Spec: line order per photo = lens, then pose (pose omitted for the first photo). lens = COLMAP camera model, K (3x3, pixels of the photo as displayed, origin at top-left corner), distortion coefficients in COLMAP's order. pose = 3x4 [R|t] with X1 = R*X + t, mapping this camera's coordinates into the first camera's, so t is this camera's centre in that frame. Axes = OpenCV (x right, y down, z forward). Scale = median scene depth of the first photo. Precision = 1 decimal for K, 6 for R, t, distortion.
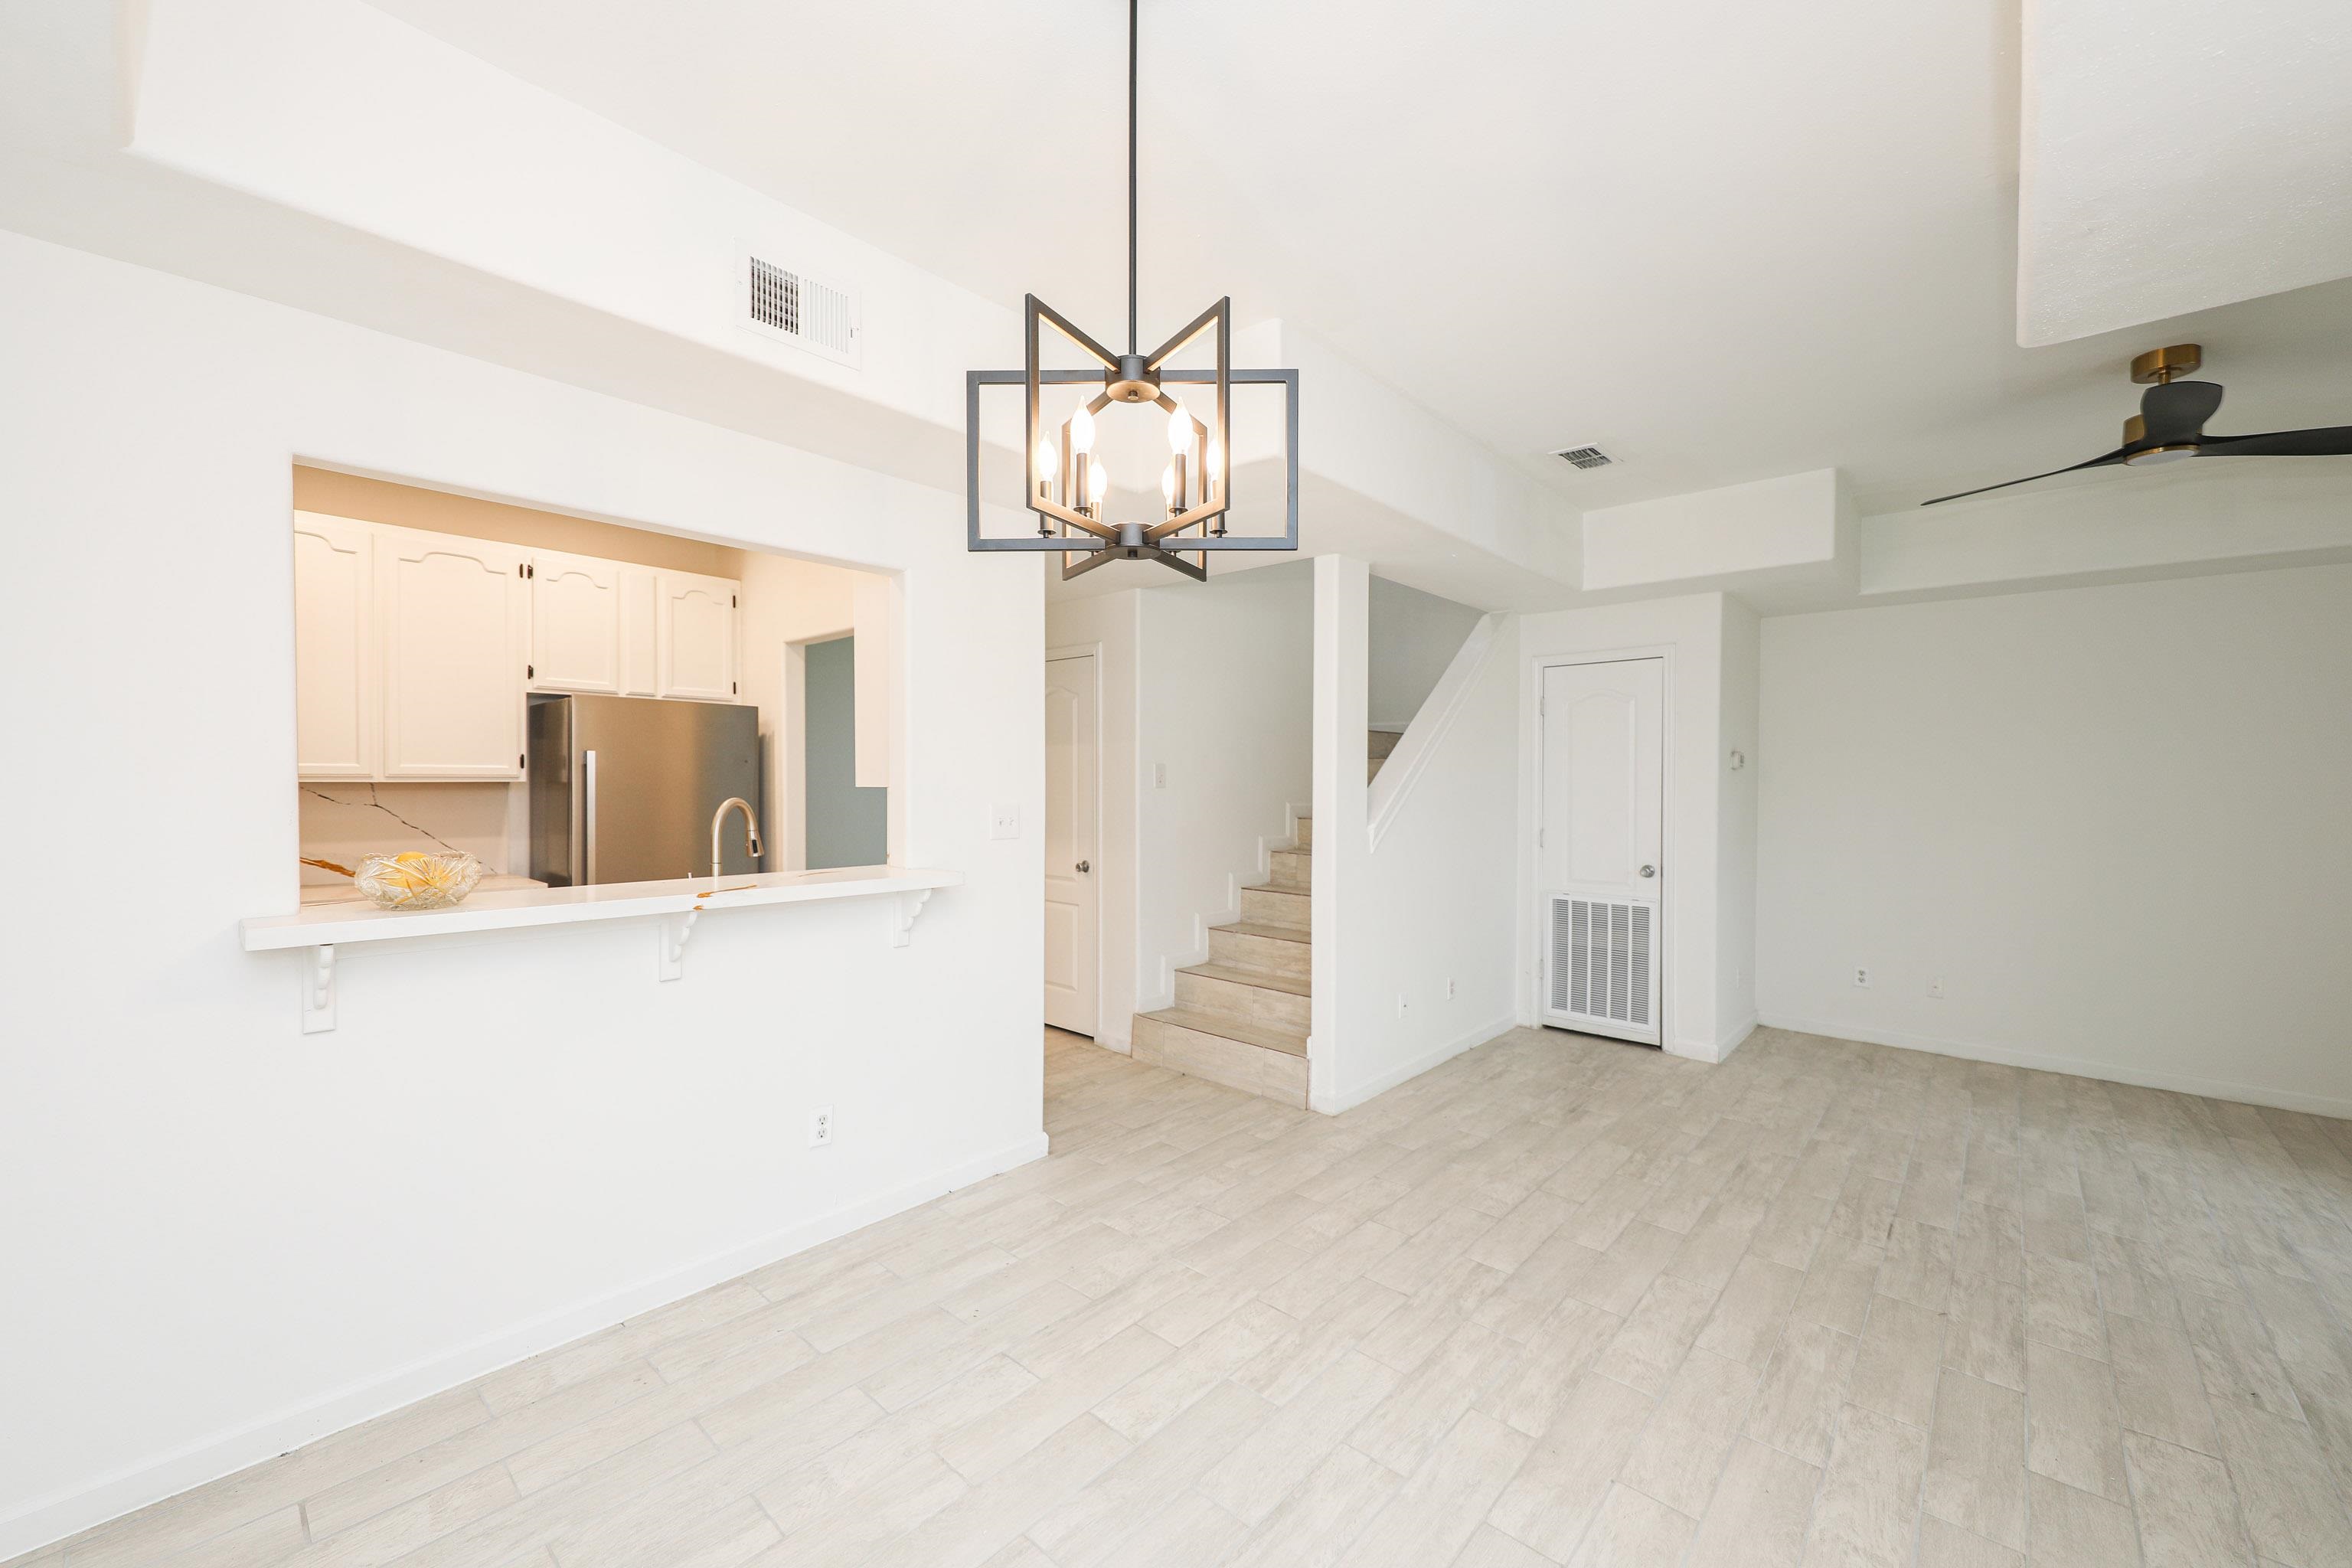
lens RADIAL K [[921.9, 0, 1179.2], [0, 921.9, 791.5], [0, 0, 1]] dist [0.003349, -0.001348]
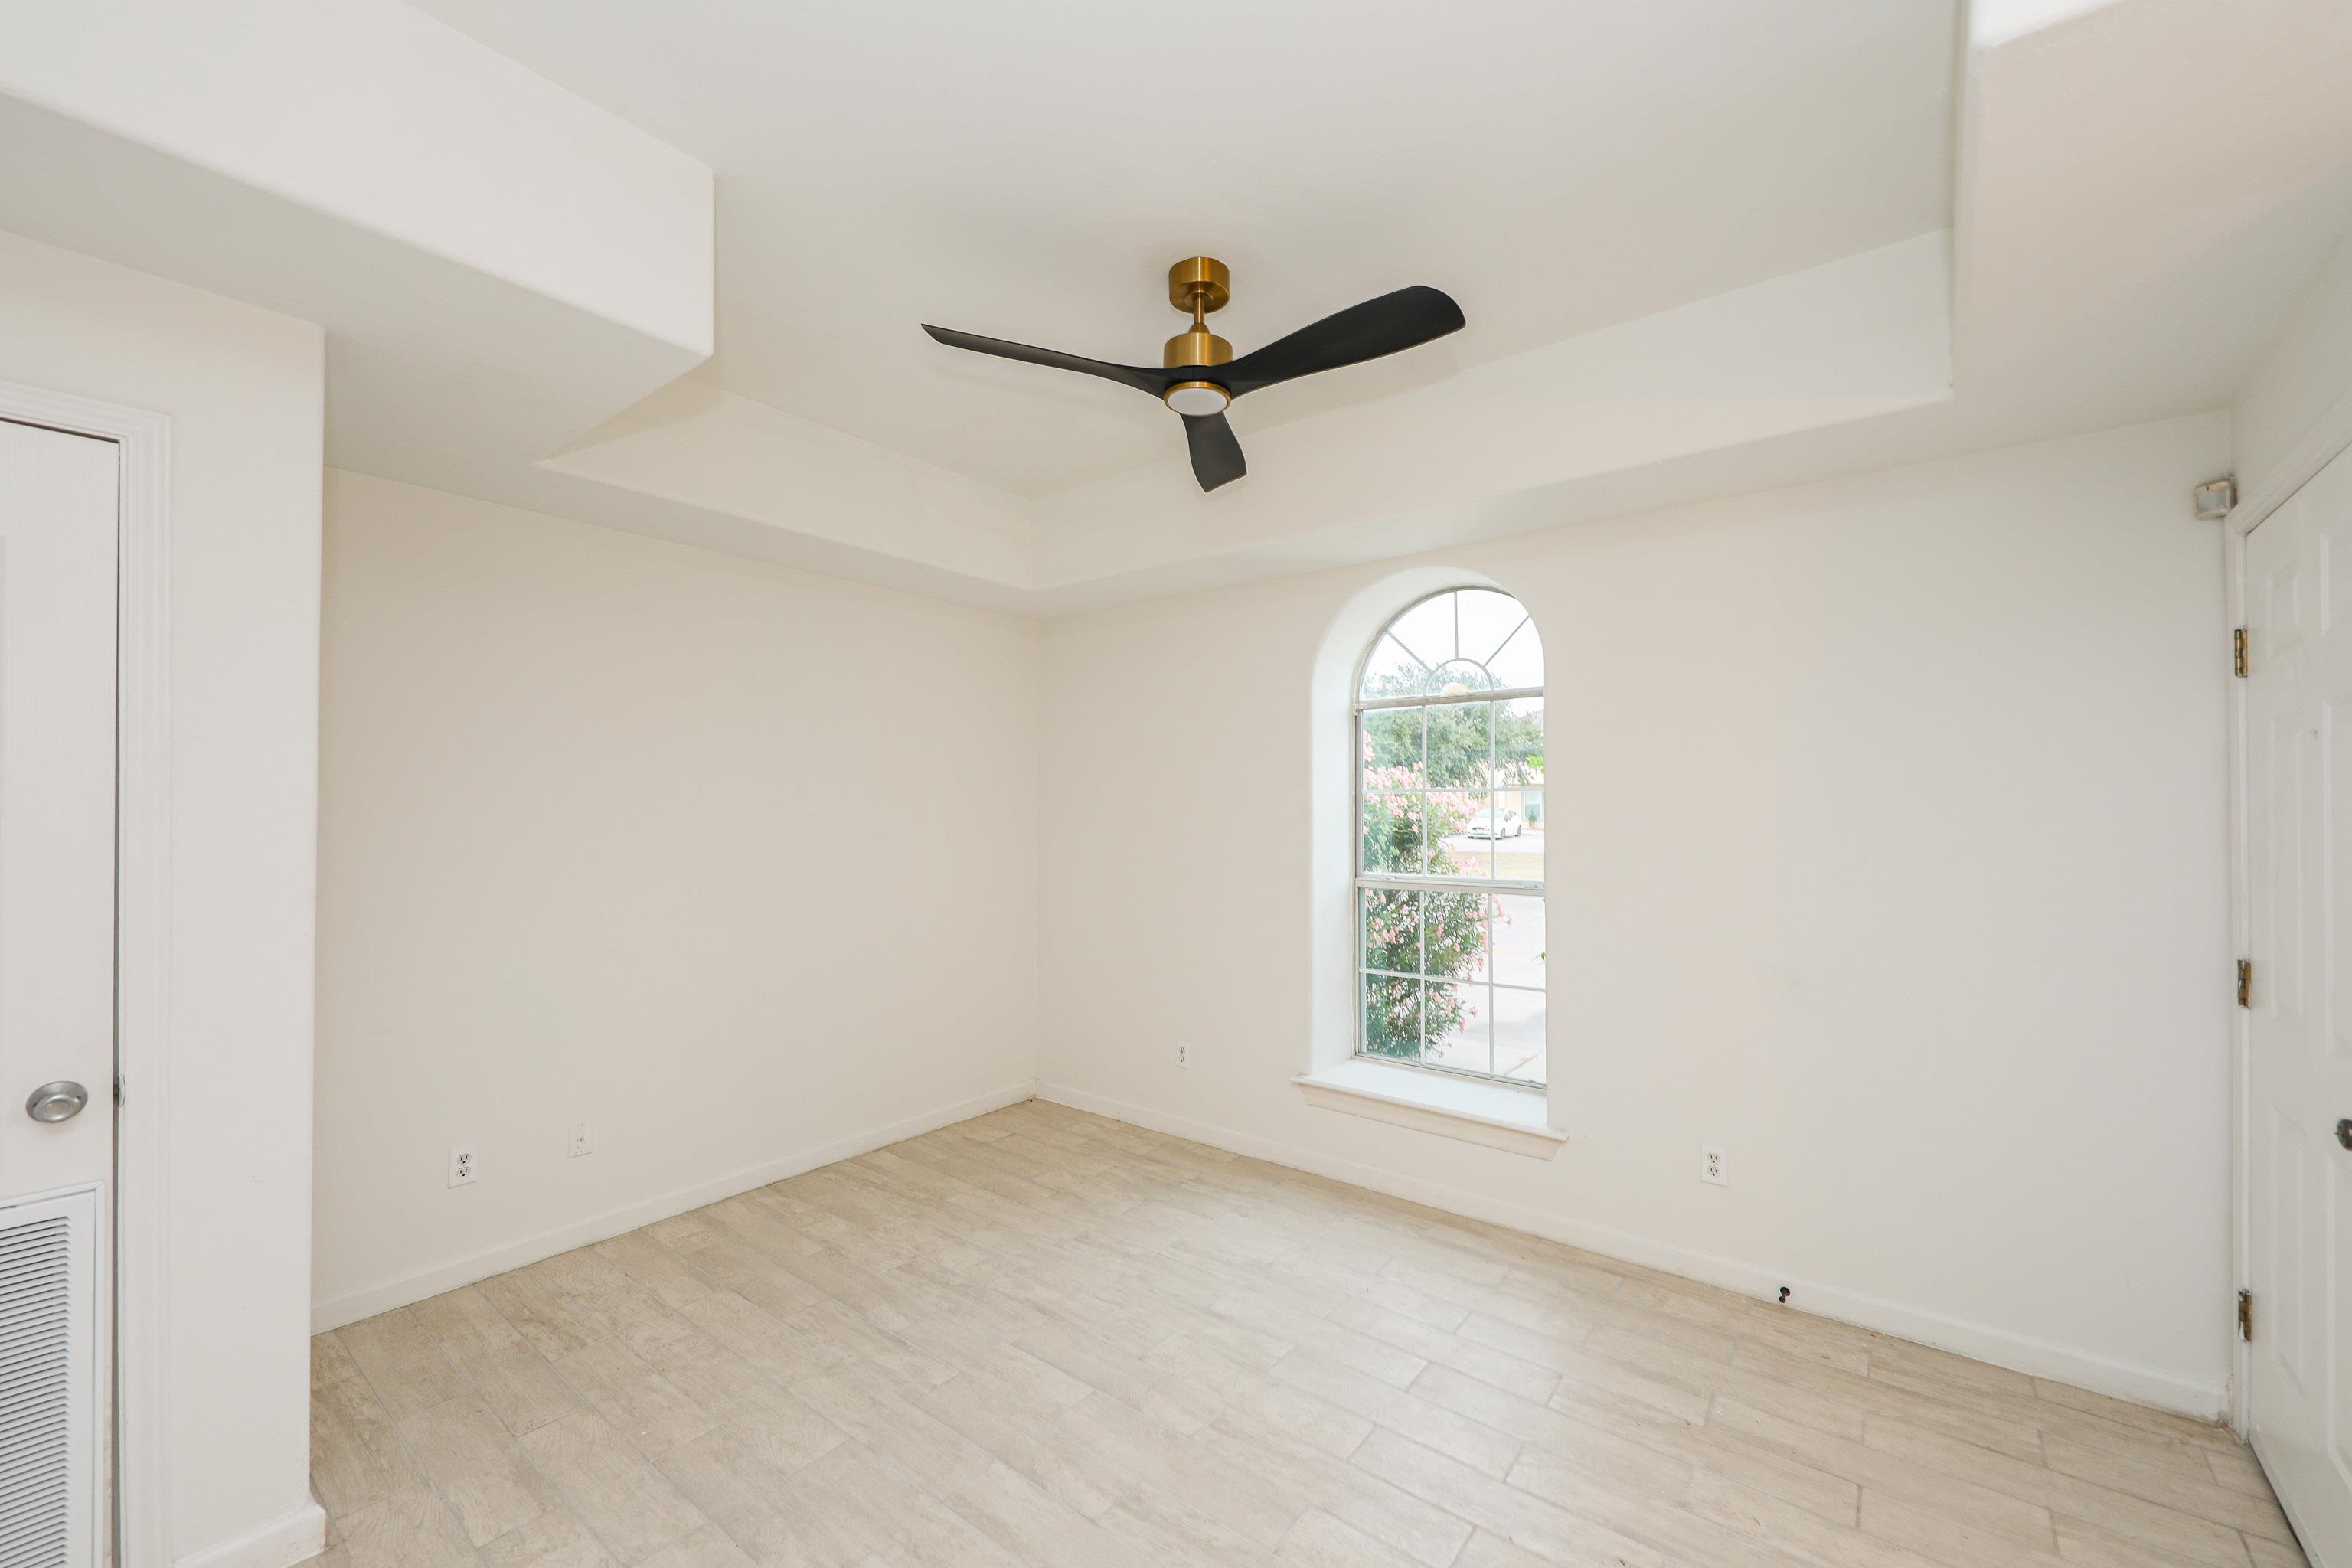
lens RADIAL K [[921.9, 0, 1200.7], [0, 921.9, 786.8], [0, 0, 1]] dist [0.003349, -0.001348]
pose [[-0.074003, 0.014611, 0.997151, 0.223072], [0.014530, 0.999802, -0.013571, -0.015758], [-0.997152, 0.013484, -0.074201, 0.862351]]
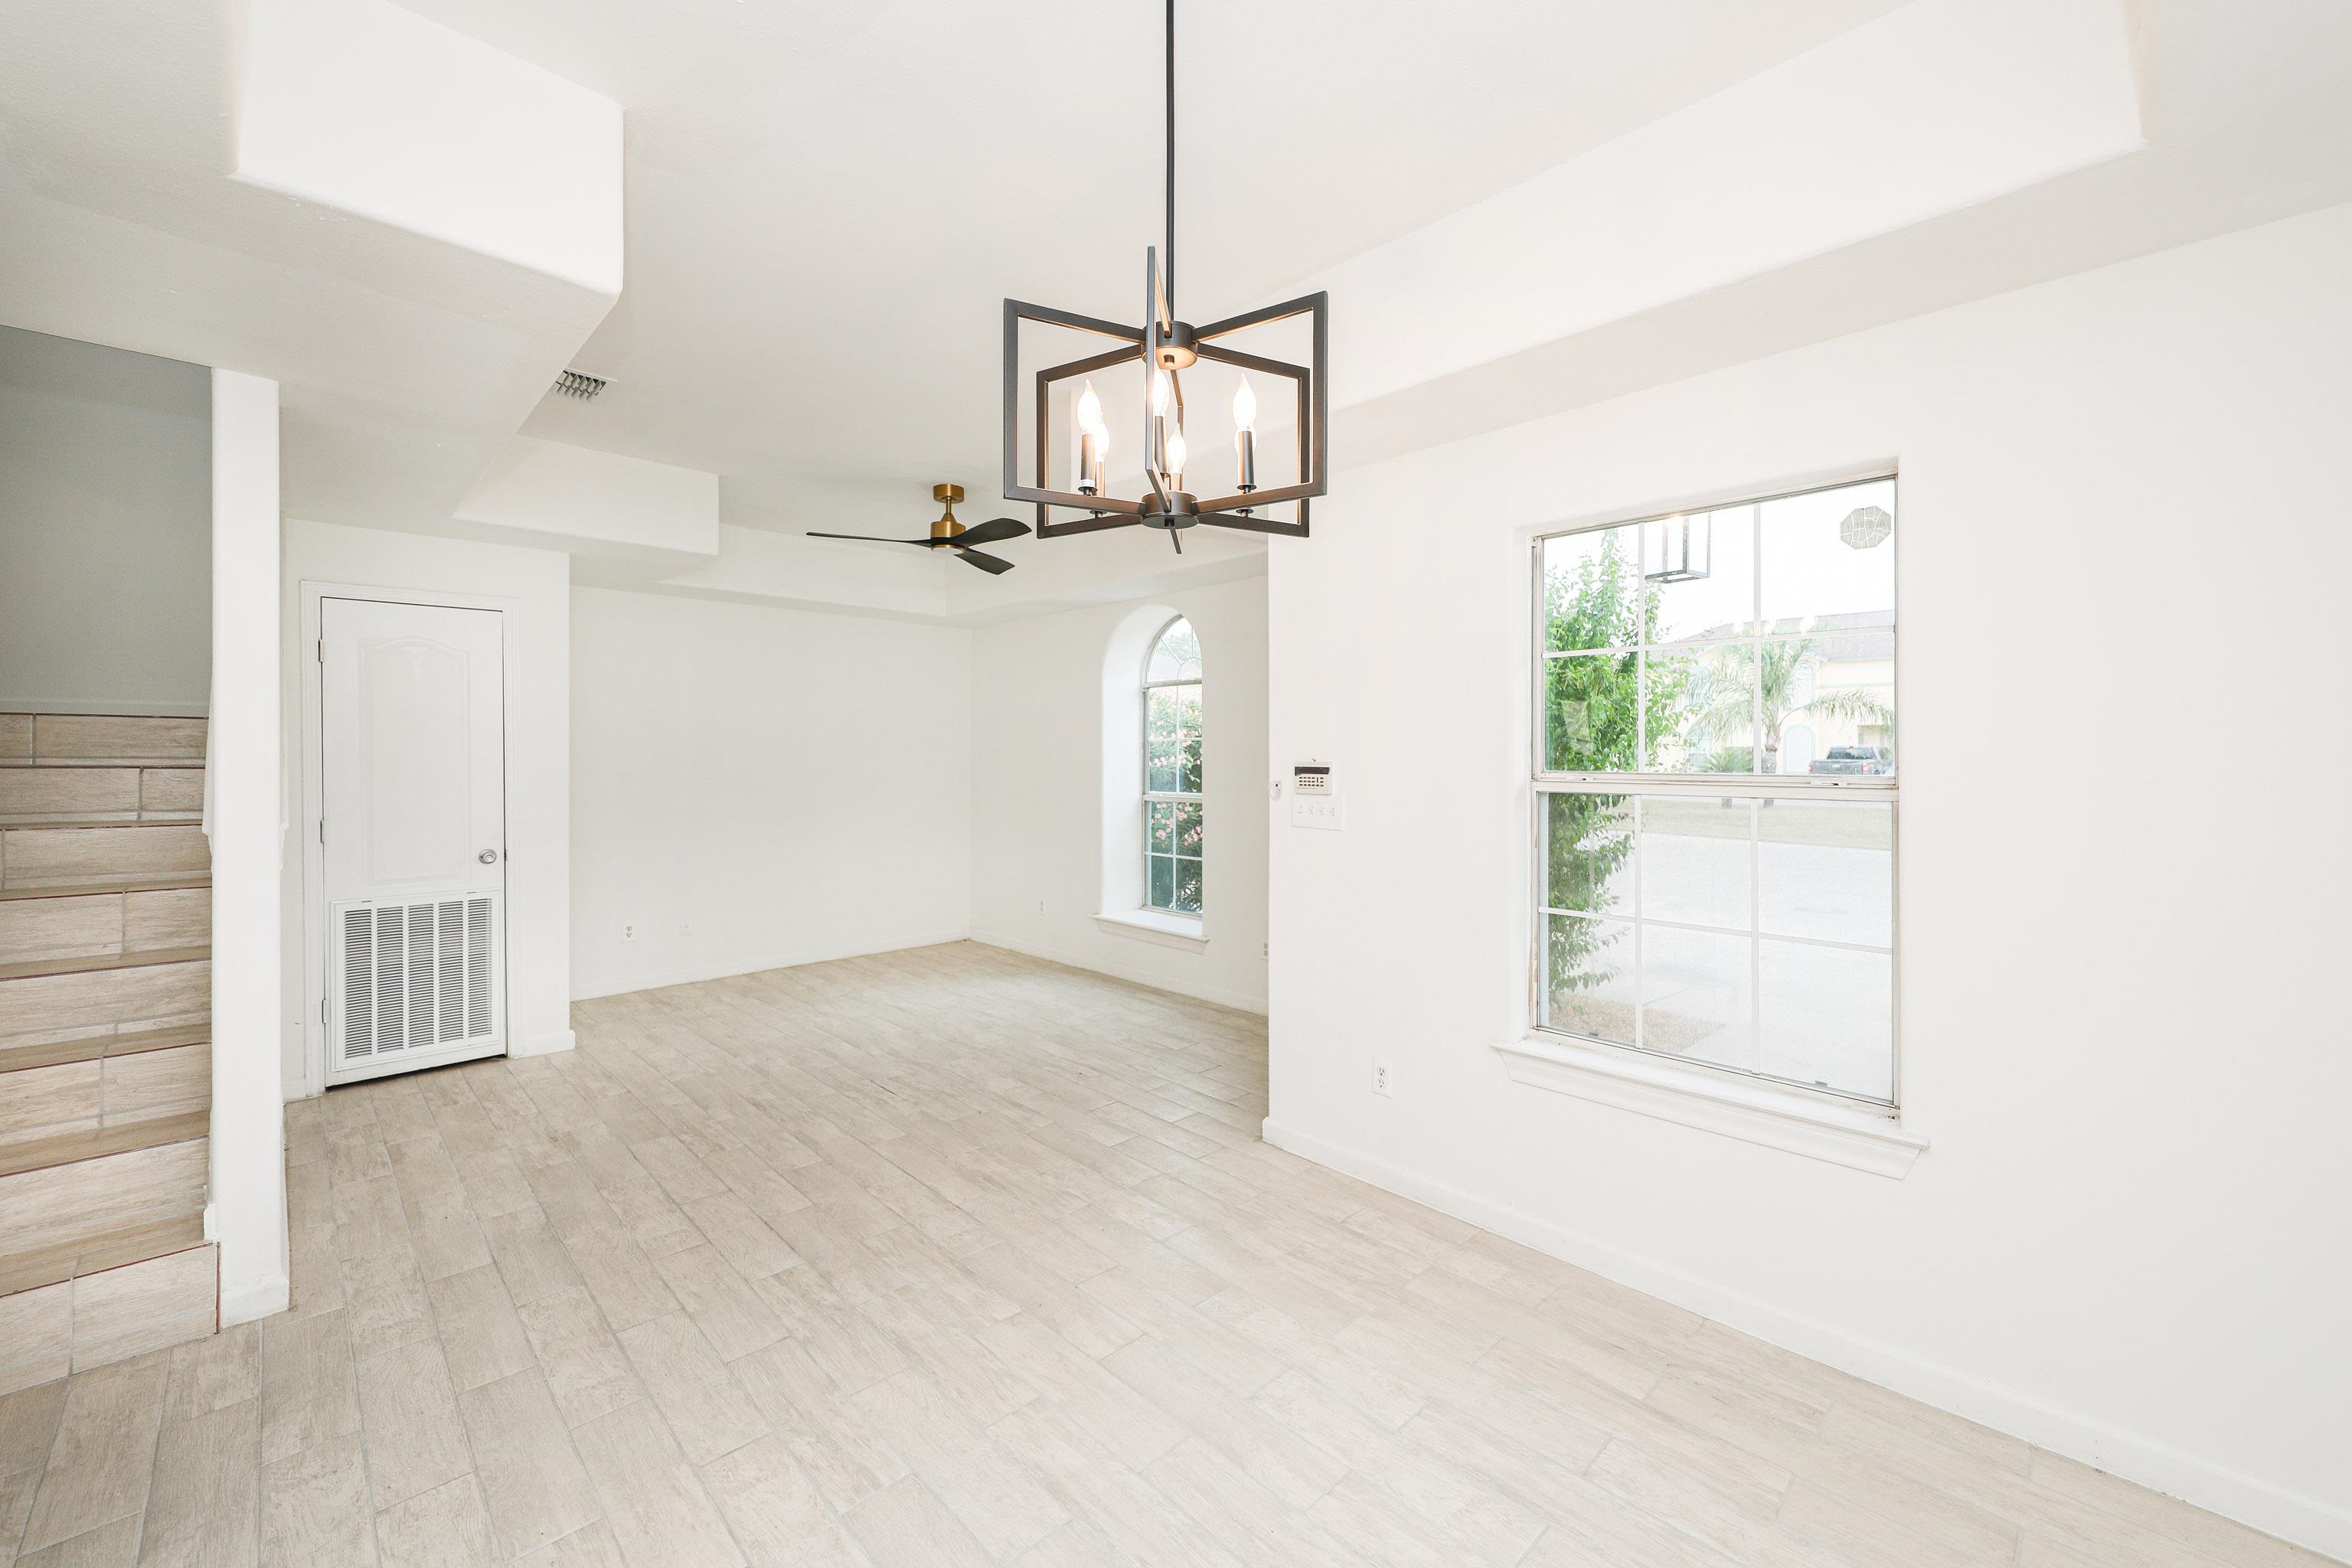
lens RADIAL K [[921.9, 0, 1197.5], [0, 921.9, 742.0], [0, 0, 1]] dist [0.003349, -0.001348]
pose [[0.056212, 0.003695, 0.998412, -0.436450], [0.014678, 0.999882, -0.004527, -0.010133], [-0.998311, 0.014910, 0.056151, 0.389090]]
